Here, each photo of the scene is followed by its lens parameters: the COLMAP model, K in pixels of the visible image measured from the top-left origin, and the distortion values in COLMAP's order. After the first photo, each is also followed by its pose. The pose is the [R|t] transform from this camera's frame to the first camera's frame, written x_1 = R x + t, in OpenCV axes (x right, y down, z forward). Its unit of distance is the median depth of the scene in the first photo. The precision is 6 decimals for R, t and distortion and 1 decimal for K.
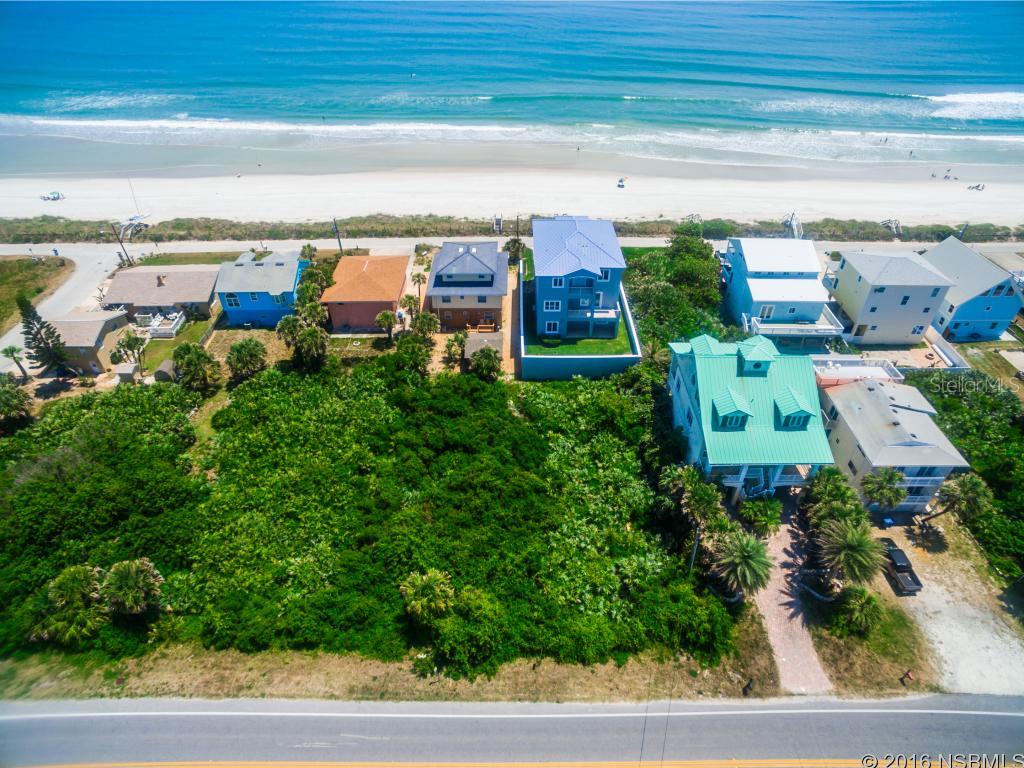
lens RADIAL K [[598.5, 0, 510.4], [0, 598.5, 378.7], [0, 0, 1]] dist [-0.114022, 0.086072]
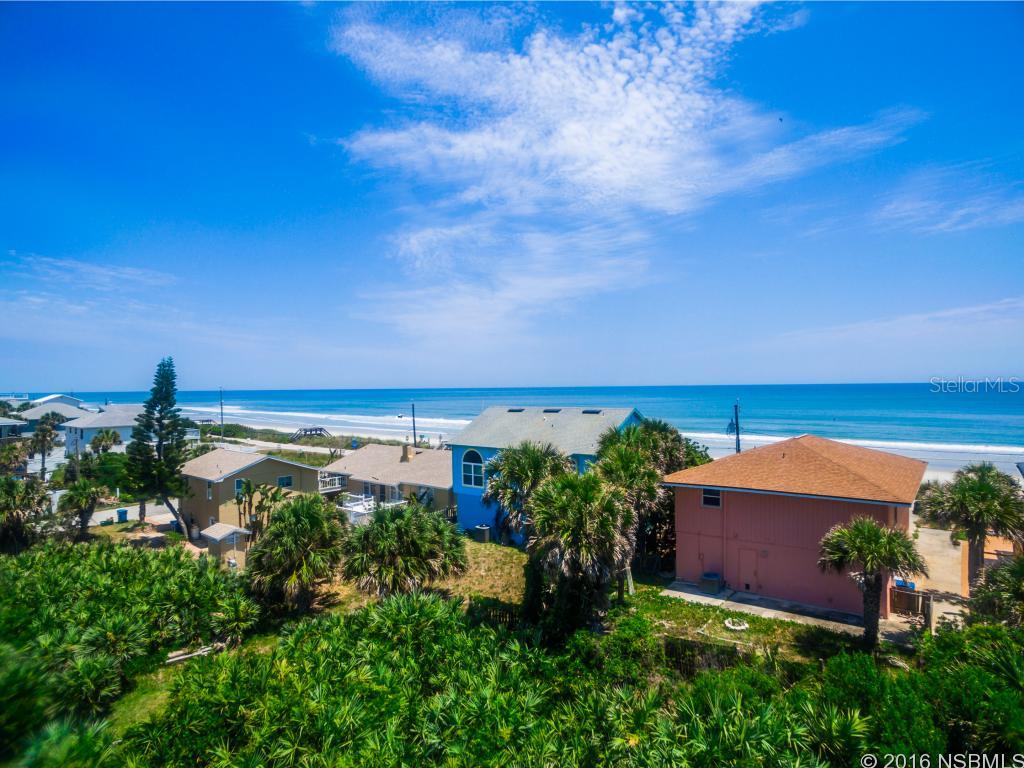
lens RADIAL K [[598.5, 0, 510.4], [0, 598.5, 378.7], [0, 0, 1]] dist [-0.114022, 0.086072]
pose [[0.783347, -0.010894, -0.621489, -0.207369], [-0.377748, 0.785688, -0.489899, 0.032649], [0.493634, 0.618527, 0.611351, 0.862362]]
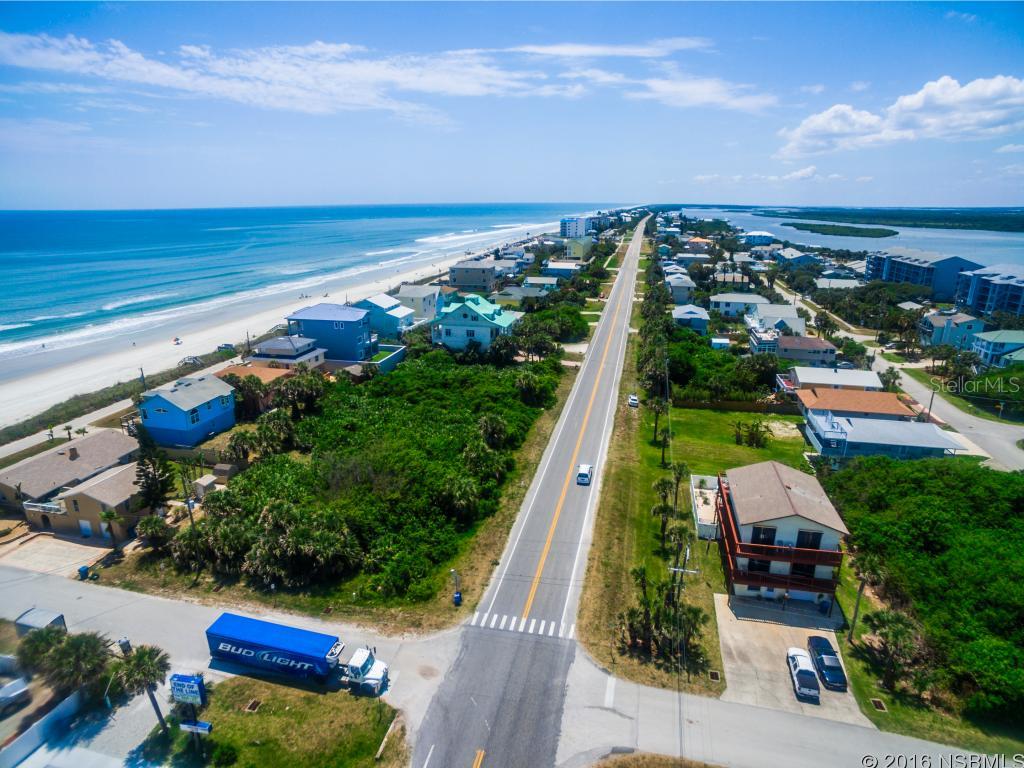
lens RADIAL K [[589.6, 0, 514.0], [0, 589.6, 395.0], [0, 0, 1]] dist [-0.120665, 0.085225]
pose [[0.218330, -0.303071, 0.927621, -1.640405], [0.600833, 0.790774, 0.116945, 0.080562], [-0.768981, 0.531812, 0.354745, 0.196335]]
